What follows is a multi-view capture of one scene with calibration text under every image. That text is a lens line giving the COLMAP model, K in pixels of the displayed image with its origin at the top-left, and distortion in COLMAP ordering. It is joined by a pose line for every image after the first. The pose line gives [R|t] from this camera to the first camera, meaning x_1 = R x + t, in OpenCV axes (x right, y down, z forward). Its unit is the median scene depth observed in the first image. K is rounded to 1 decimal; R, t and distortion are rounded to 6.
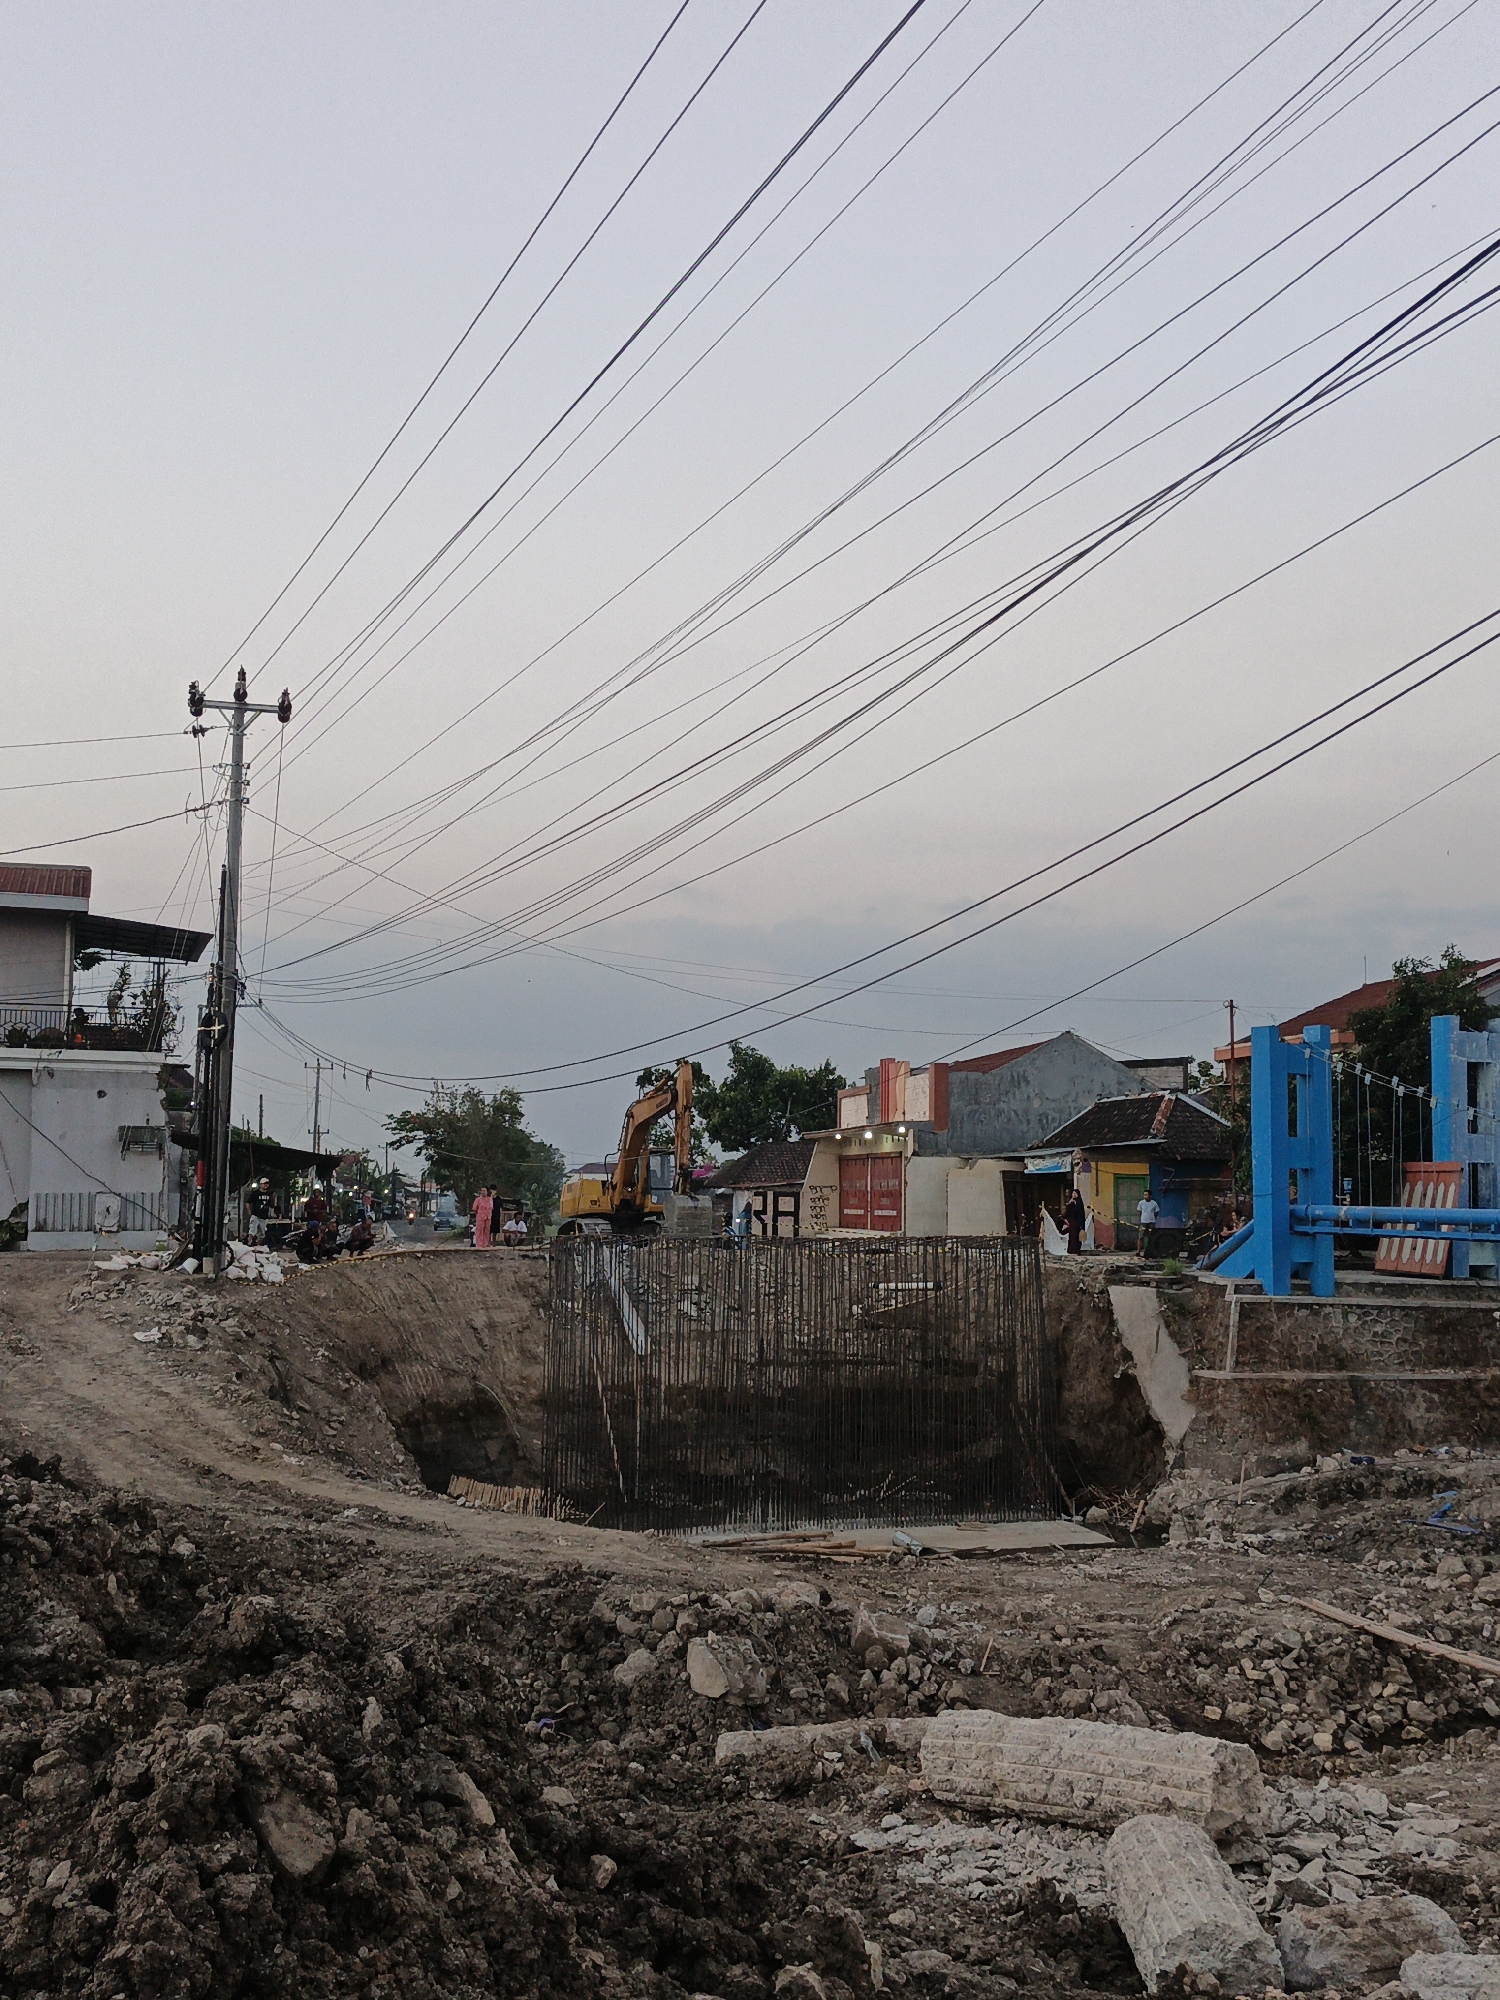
lens RADIAL K [[2204.7, 0, 750.0], [0, 2204.7, 1000.0], [0, 0, 1]] dist [0.019368, 0.030078]
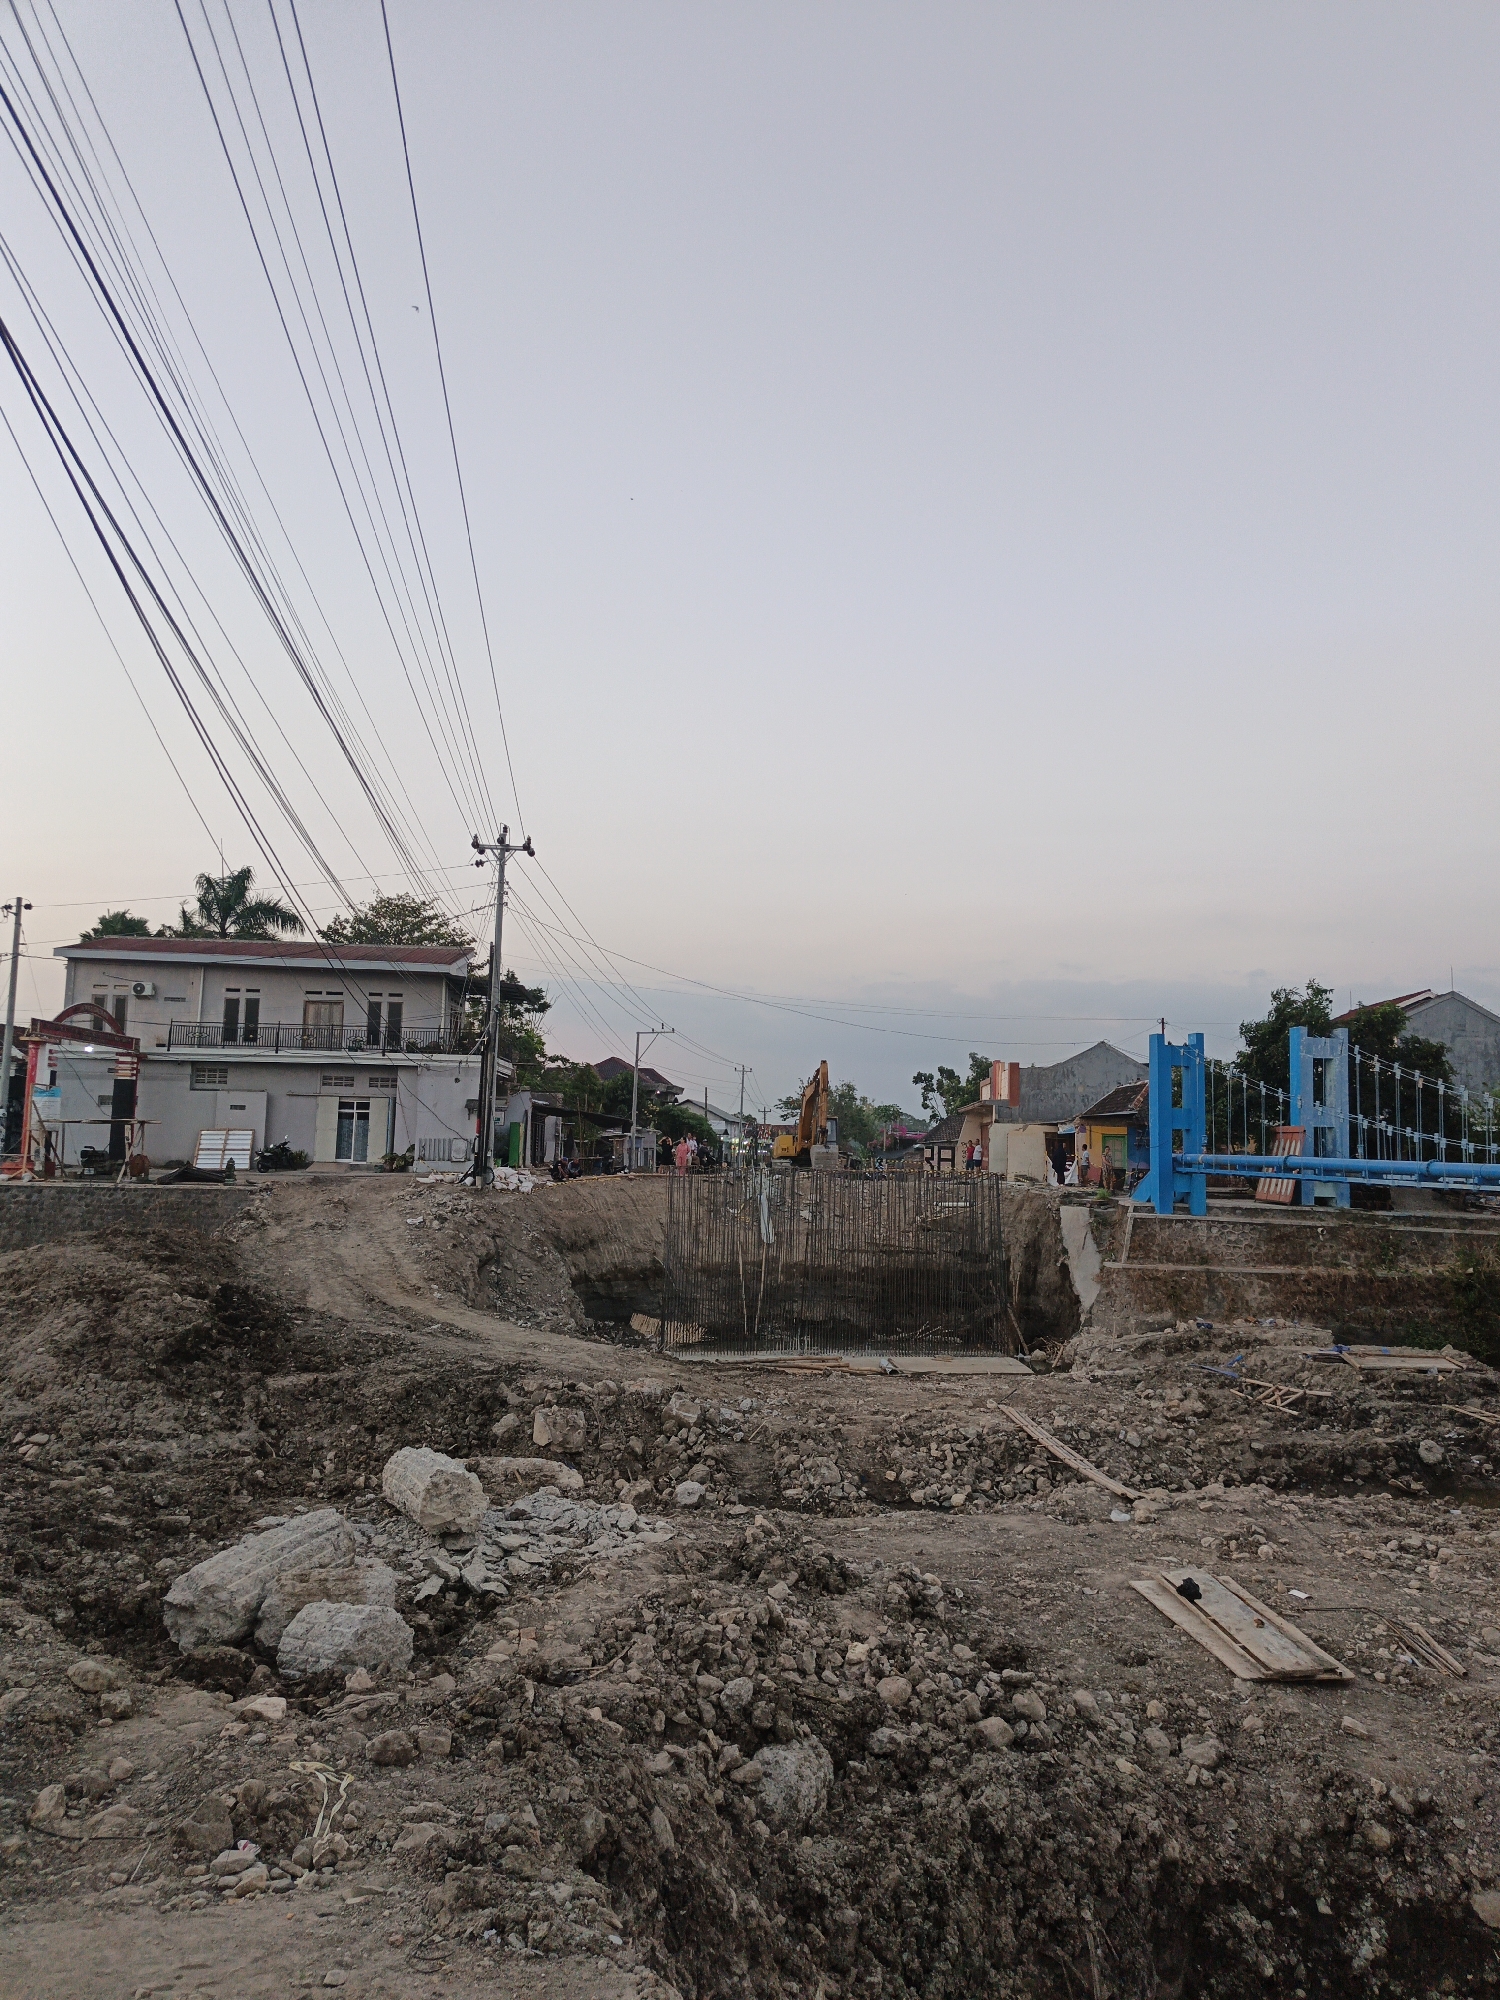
lens RADIAL K [[1366.3, 0, 770.9], [0, 1366.3, 1008.5], [0, 0, 1]] dist [0.042323, -0.041089]
pose [[0.976767, -0.010904, -0.214025, 0.182378], [0.007282, 0.999817, -0.017704, 0.008740], [0.214179, 0.015734, 0.976668, 0.029000]]
